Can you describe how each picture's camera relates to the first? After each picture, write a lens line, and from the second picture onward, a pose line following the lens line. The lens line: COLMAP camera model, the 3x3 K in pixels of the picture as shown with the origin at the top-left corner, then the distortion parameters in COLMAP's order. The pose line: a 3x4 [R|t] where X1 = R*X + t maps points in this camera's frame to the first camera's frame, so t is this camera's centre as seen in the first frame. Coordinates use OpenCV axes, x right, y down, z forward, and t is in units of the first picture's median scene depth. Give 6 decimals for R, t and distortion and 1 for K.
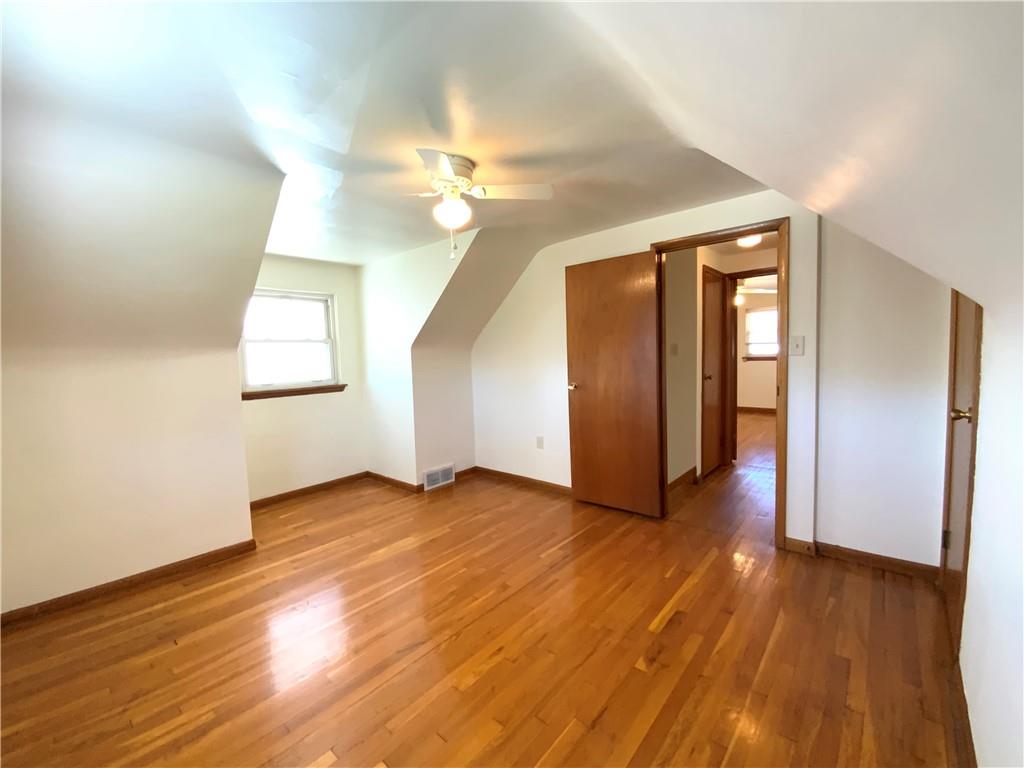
lens RADIAL K [[415.3, 0, 513.1], [0, 415.3, 384.8], [0, 0, 1]] dist [0.000264, -0.007044]
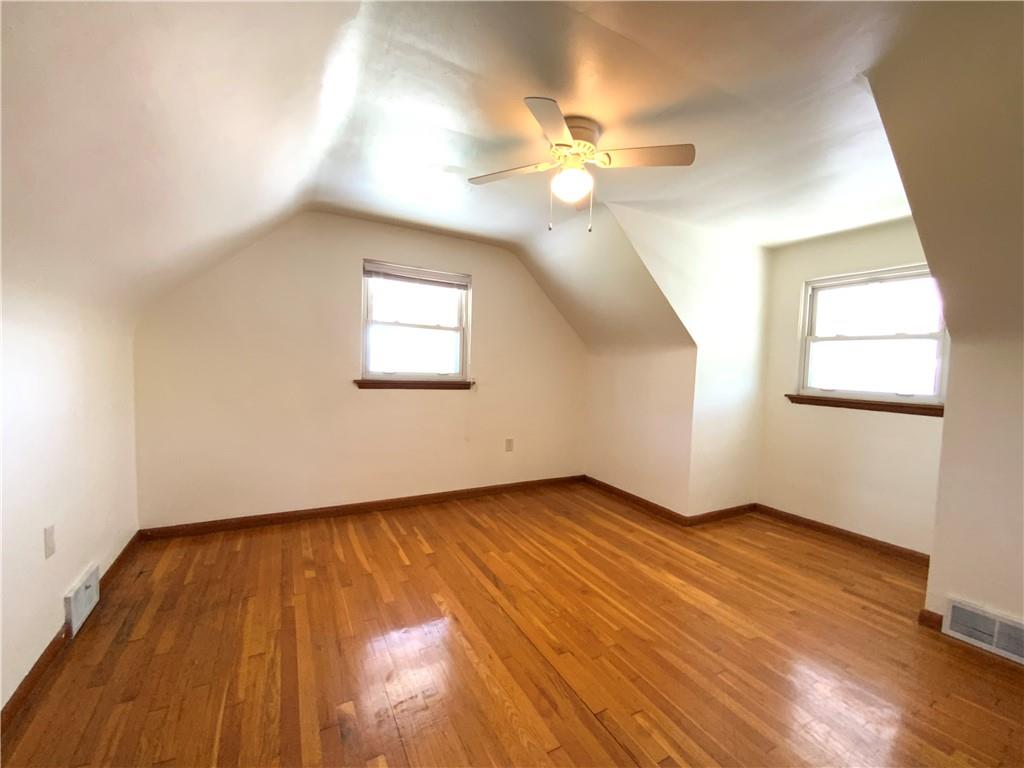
lens RADIAL K [[415.3, 0, 511.0], [0, 415.3, 383.0], [0, 0, 1]] dist [0.000264, -0.007044]
pose [[-0.350061, 0.062017, -0.934672, 0.590604], [-0.097028, 0.990038, 0.102030, -0.054561], [0.931688, 0.126406, -0.340556, 0.956125]]
